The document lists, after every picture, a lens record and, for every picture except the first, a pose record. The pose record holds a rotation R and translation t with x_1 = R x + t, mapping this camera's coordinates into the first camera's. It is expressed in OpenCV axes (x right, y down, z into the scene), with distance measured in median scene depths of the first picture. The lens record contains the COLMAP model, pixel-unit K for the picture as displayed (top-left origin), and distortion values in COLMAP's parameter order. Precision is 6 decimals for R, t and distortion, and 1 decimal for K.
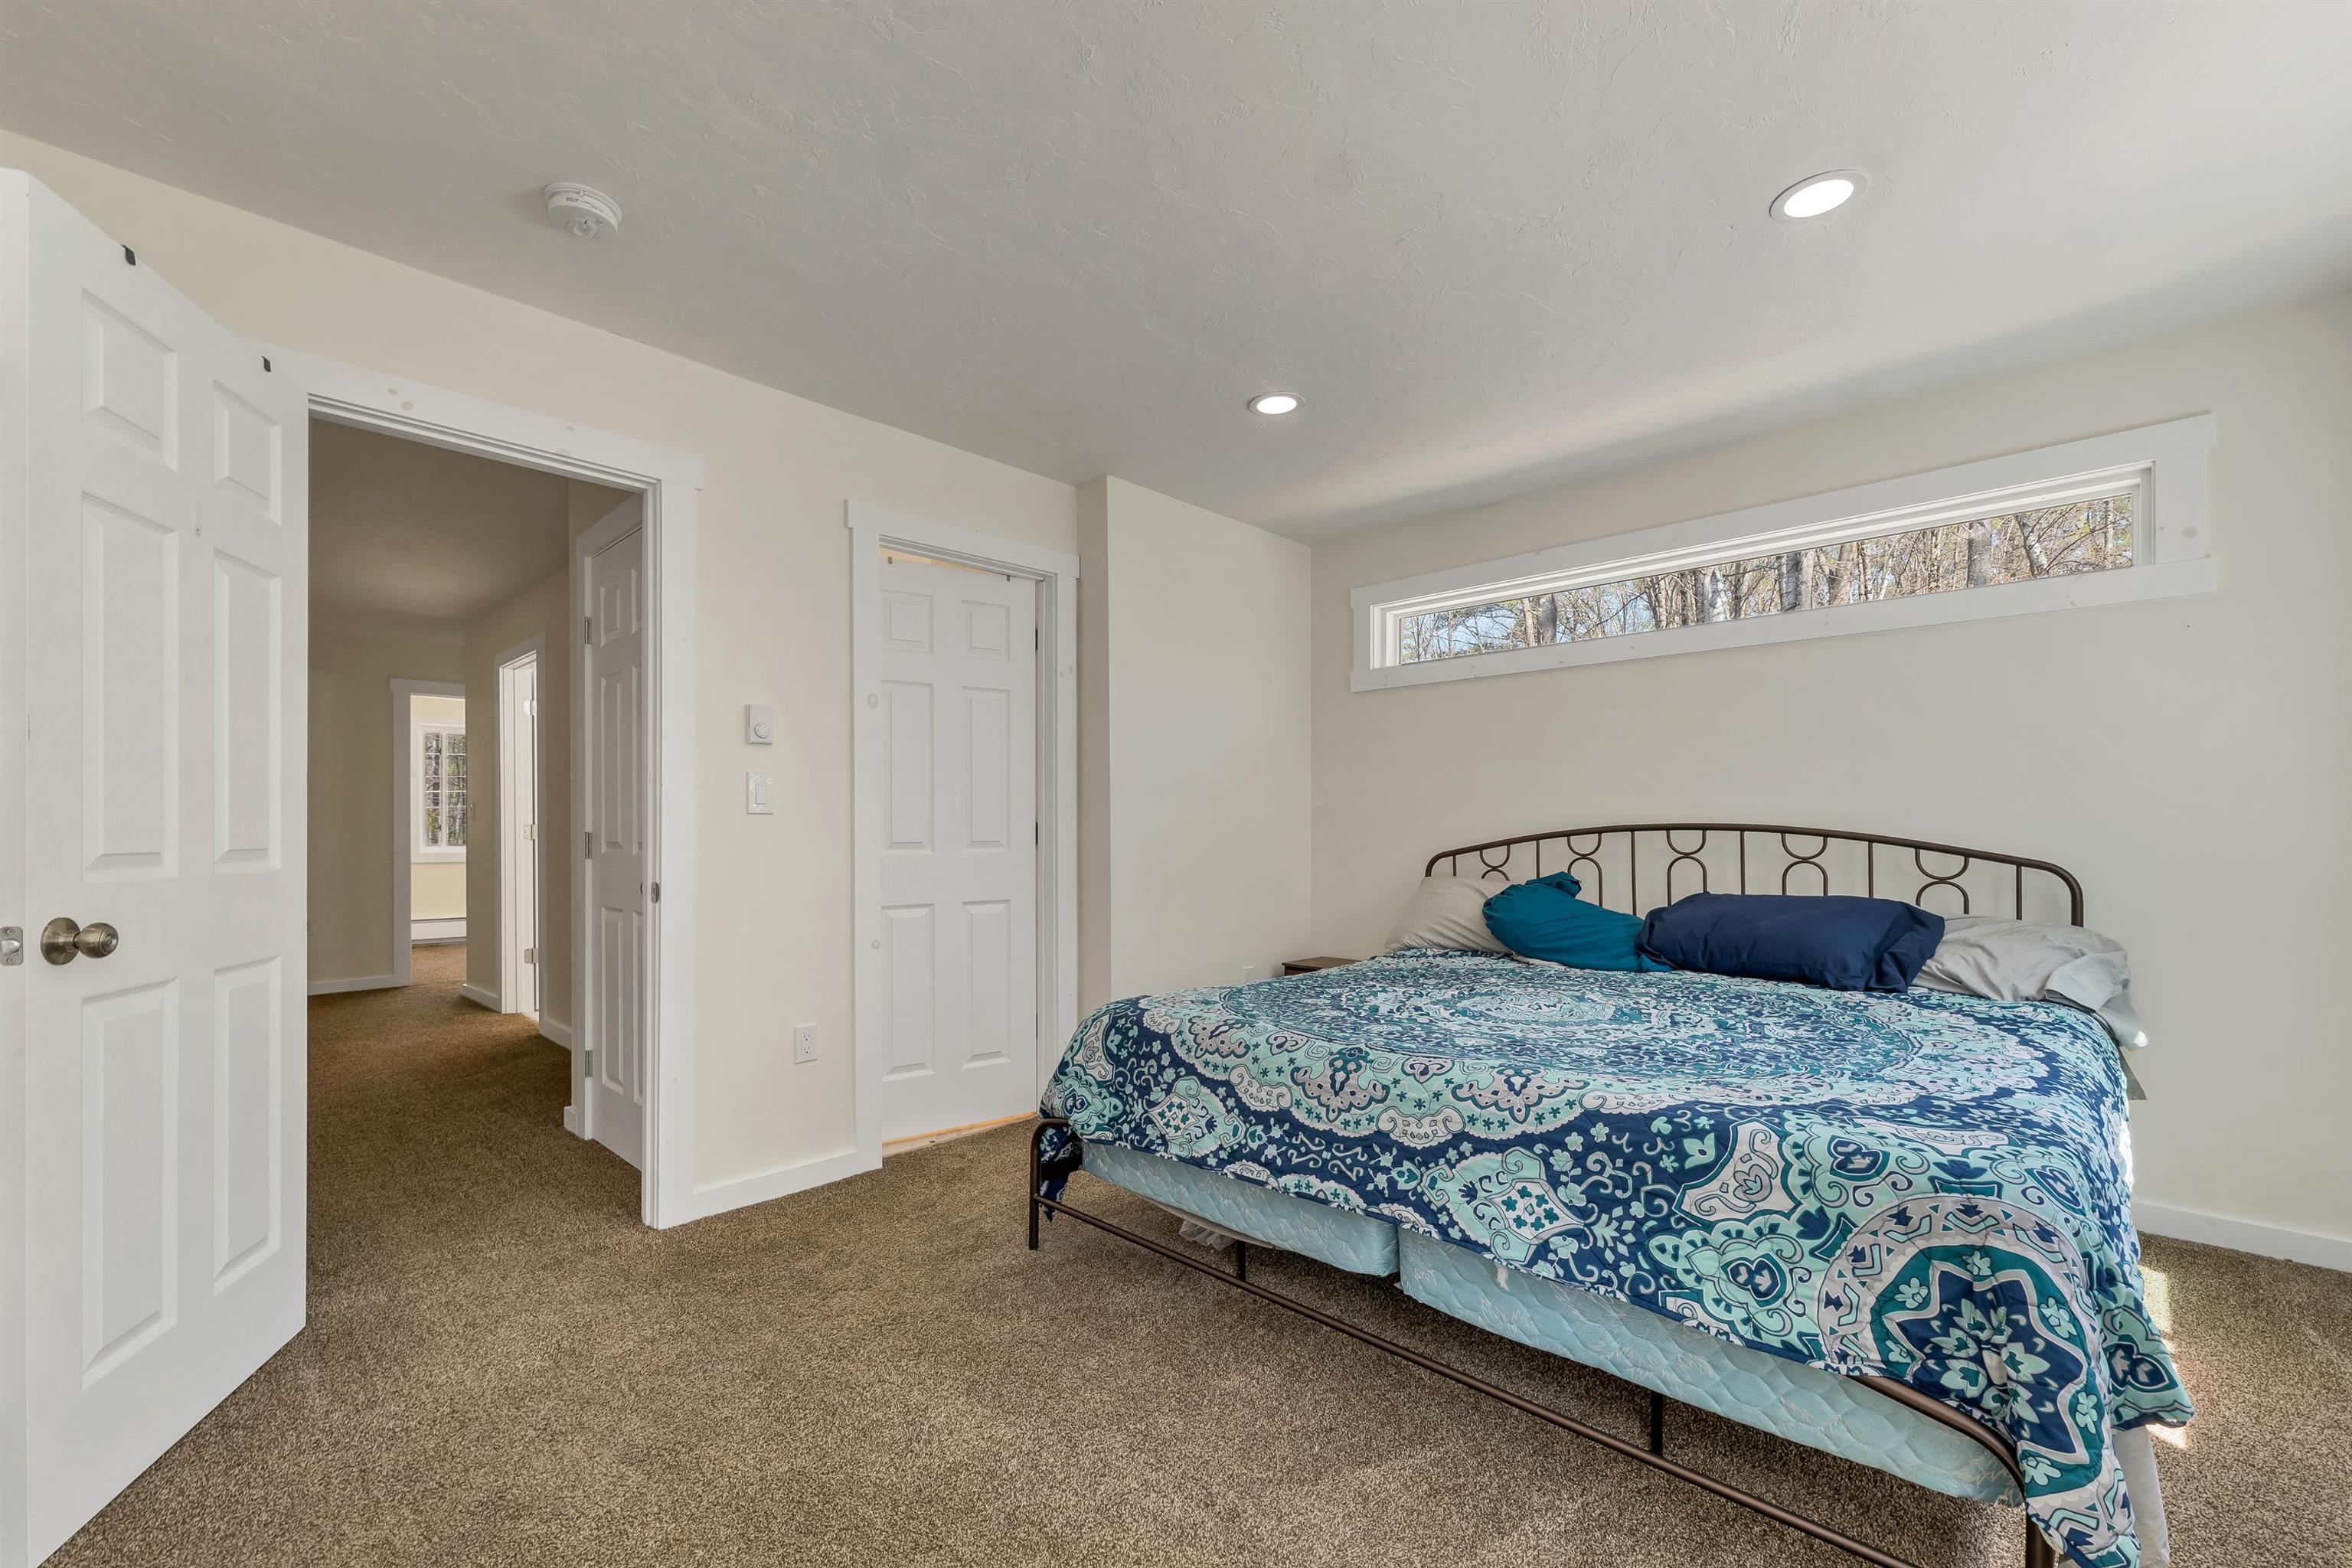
lens RADIAL K [[973.8, 0, 1120.0], [0, 973.8, 818.9], [0, 0, 1]] dist [0.001416, 0.000076]
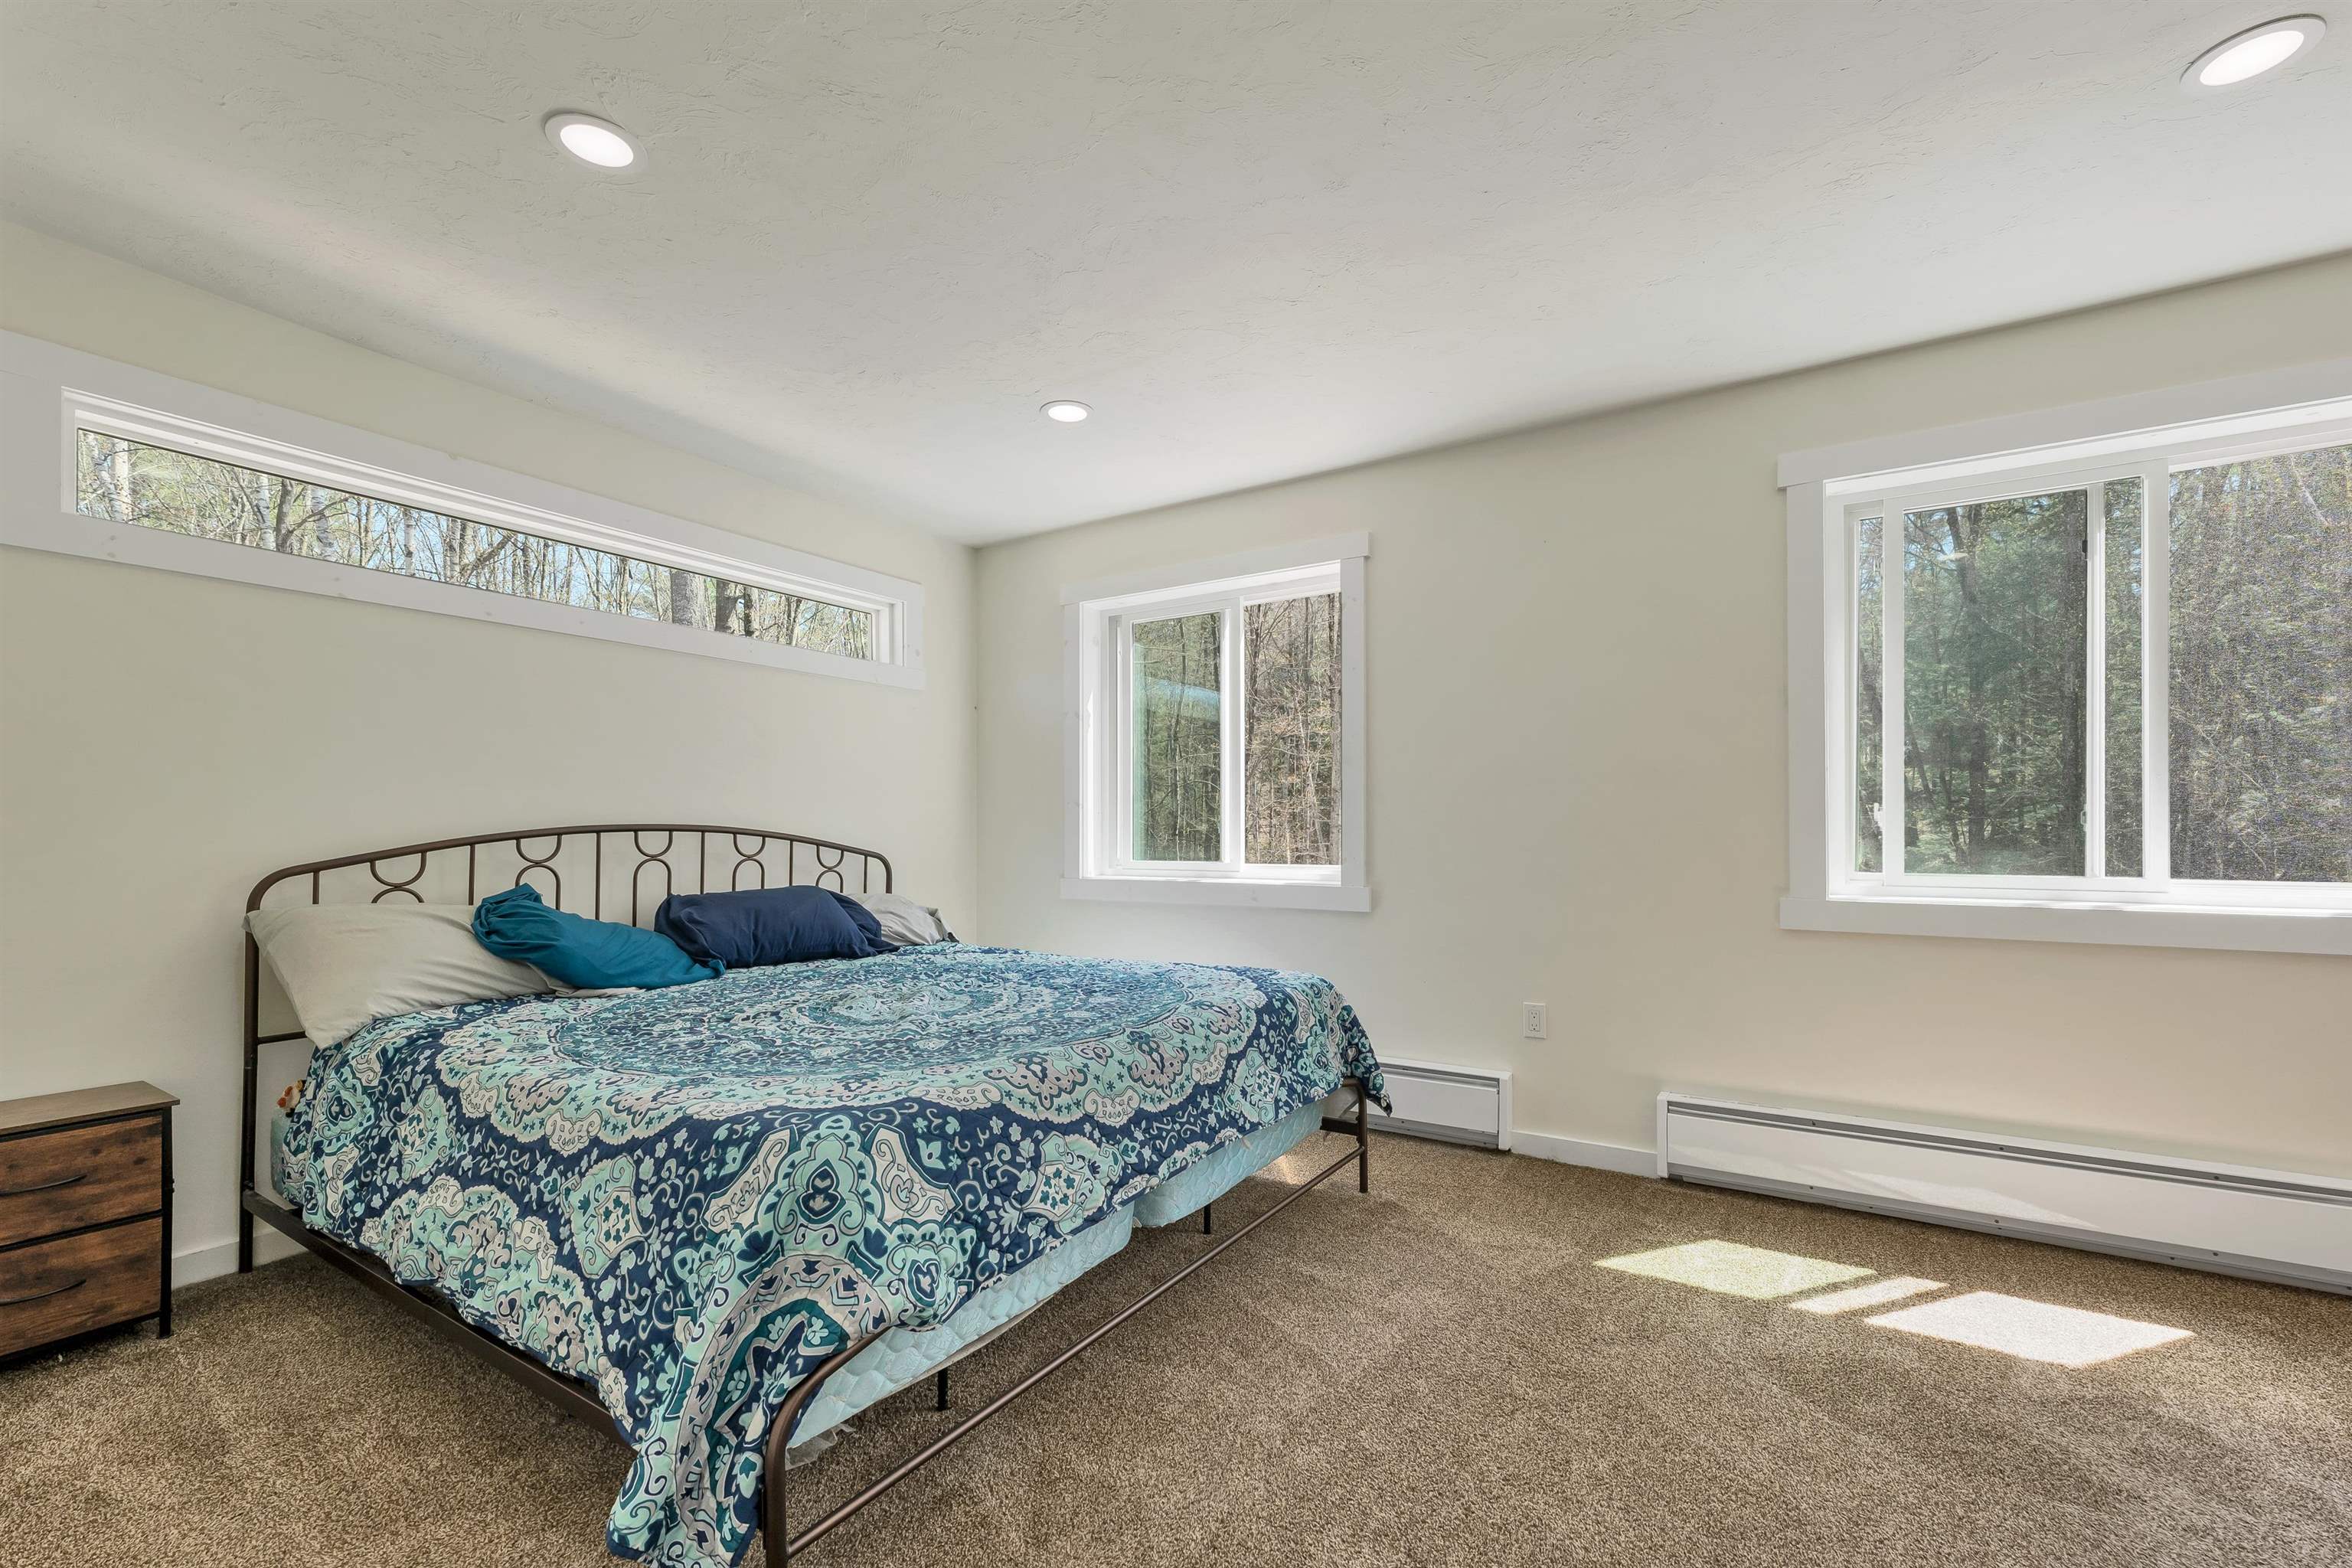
lens RADIAL K [[973.8, 0, 1220.8], [0, 973.8, 819.0], [0, 0, 1]] dist [0.001416, 0.000076]
pose [[-0.251735, 0.013117, 0.967707, -0.734574], [-0.008756, 0.999836, -0.015830, 0.014472], [-0.967757, -0.012458, -0.251579, 1.049701]]
